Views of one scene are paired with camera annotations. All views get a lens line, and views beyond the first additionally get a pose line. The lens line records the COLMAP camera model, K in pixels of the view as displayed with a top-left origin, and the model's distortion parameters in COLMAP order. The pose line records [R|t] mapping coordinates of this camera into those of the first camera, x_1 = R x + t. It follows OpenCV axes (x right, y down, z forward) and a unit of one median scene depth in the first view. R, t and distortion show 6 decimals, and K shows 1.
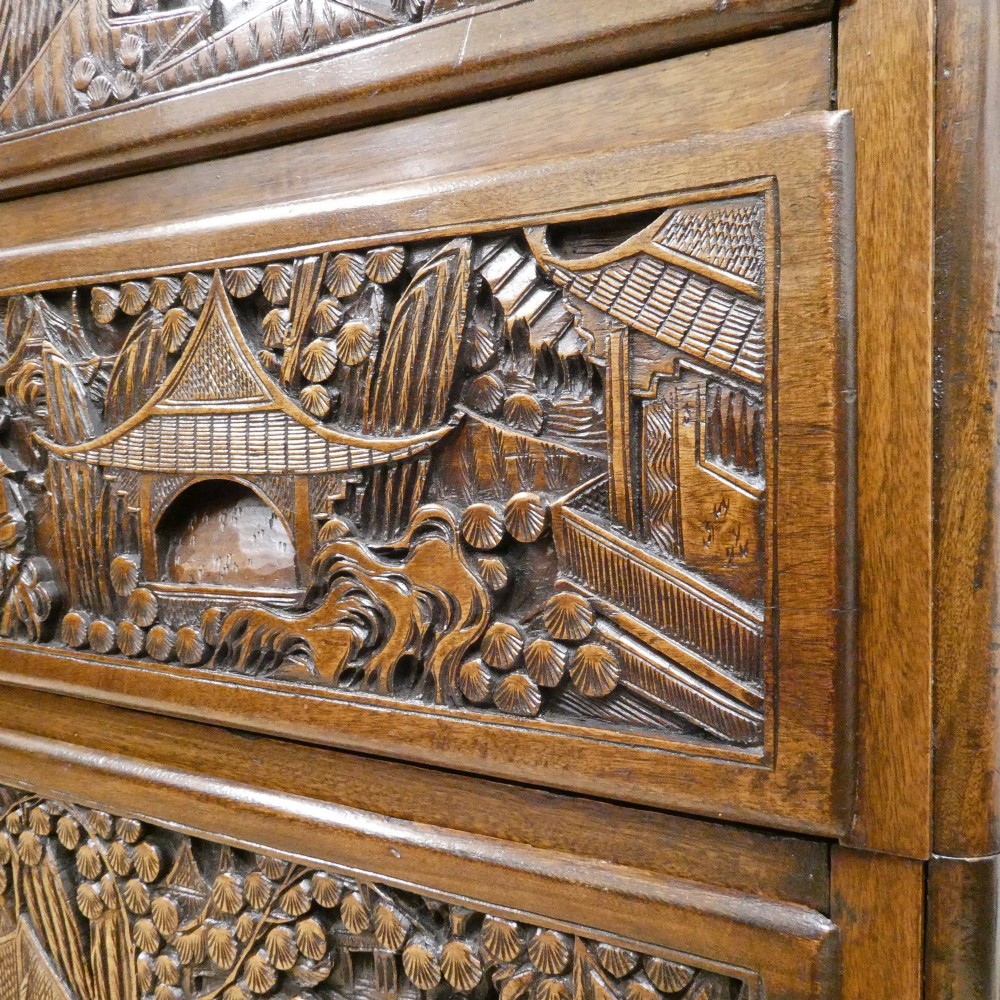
lens RADIAL K [[962.1, 0, 496.0], [0, 962.1, 495.4], [0, 0, 1]] dist [0.007298, -0.003058]
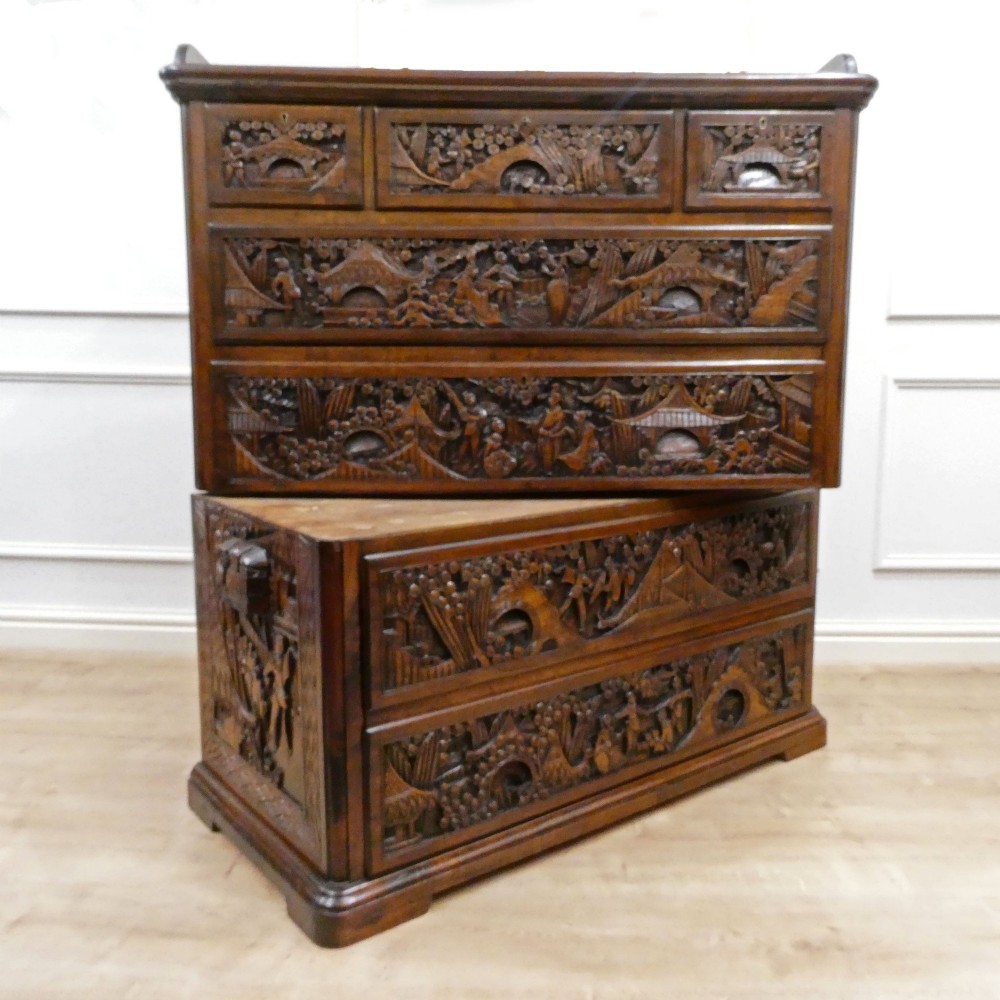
lens RADIAL K [[962.1, 0, 496.0], [0, 962.1, 495.4], [0, 0, 1]] dist [0.007298, -0.003058]
pose [[0.843847, -0.075482, 0.531248, -3.425528], [0.027103, 0.994788, 0.098292, -0.169159], [-0.535899, -0.068545, 0.841495, -2.215707]]
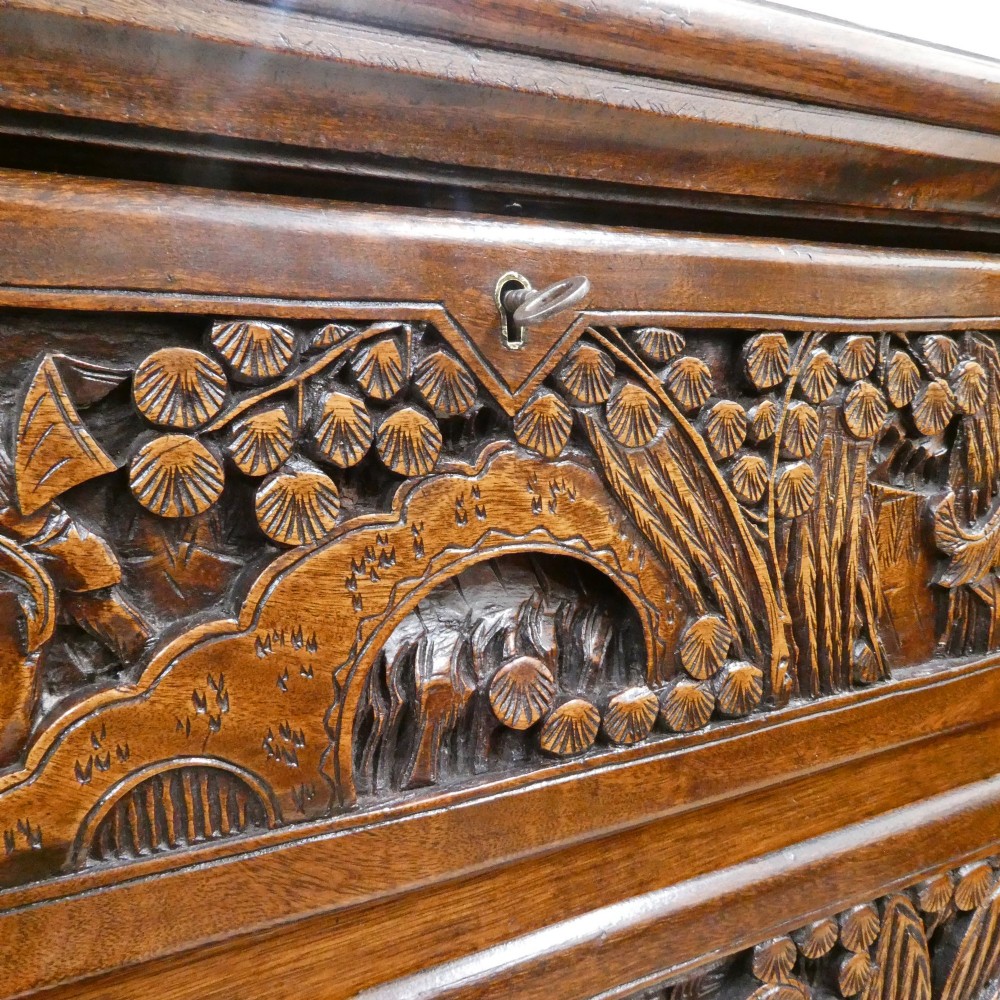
lens RADIAL K [[962.1, 0, 496.0], [0, 962.1, 495.4], [0, 0, 1]] dist [0.007298, -0.003058]
pose [[0.509618, -0.127684, 0.850874, -1.464755], [0.034076, 0.991147, 0.128325, -1.347081], [-0.859726, -0.036403, 0.509457, 1.104825]]
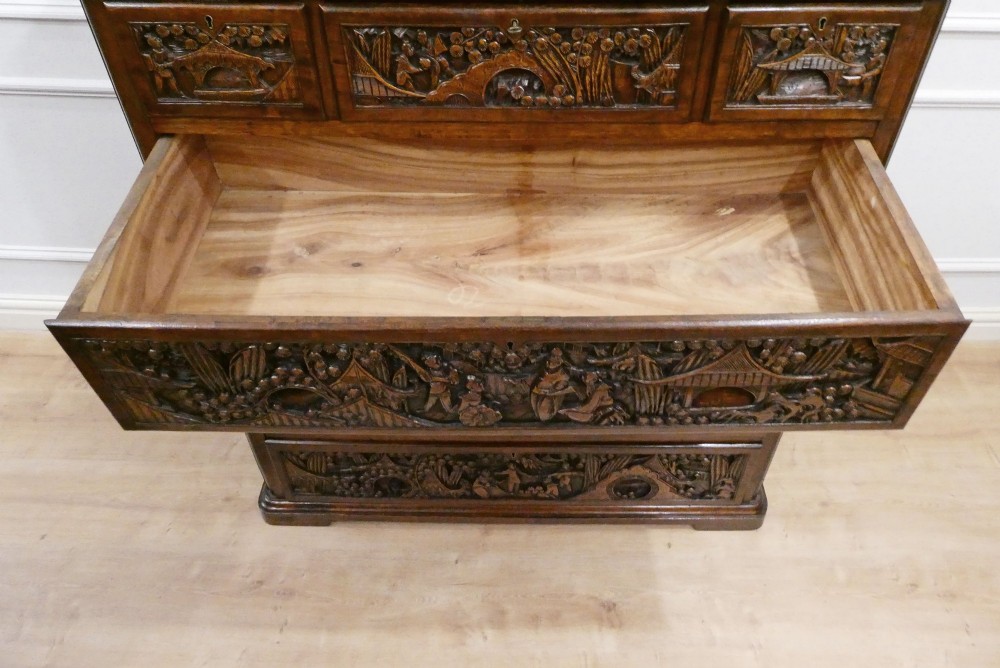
lens RADIAL K [[761.9, 0, 515.2], [0, 761.9, 333.7], [0, 0, 1]] dist [0.003143, 0.000906]
pose [[0.865722, -0.351050, 0.356776, -2.247848], [0.024808, 0.742022, 0.669916, -2.358178], [-0.499909, -0.571111, 0.651094, -0.920852]]
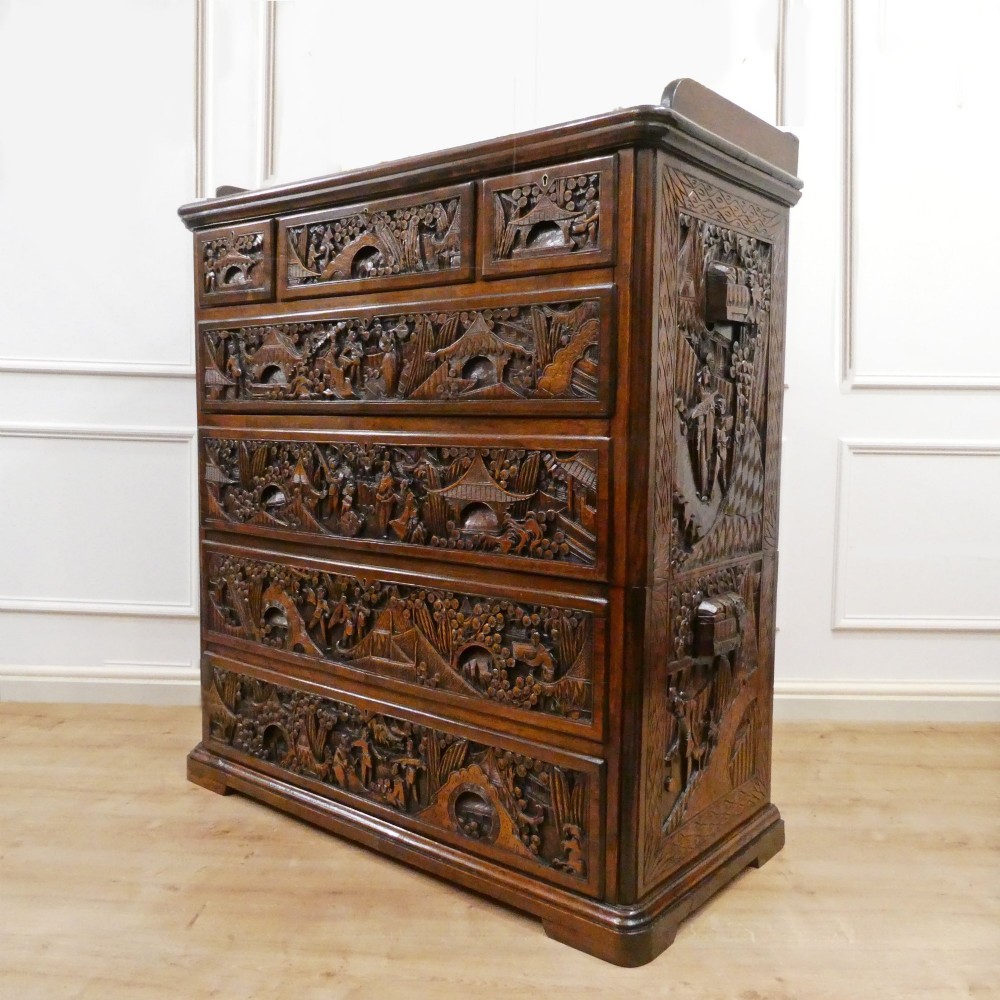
lens RADIAL K [[962.1, 0, 496.0], [0, 962.1, 495.4], [0, 0, 1]] dist [0.007298, -0.003058]
pose [[0.987931, 0.020505, -0.153531, 0.420606], [-0.014618, 0.999118, 0.039373, -0.219360], [0.154203, -0.036654, 0.987359, -3.121031]]
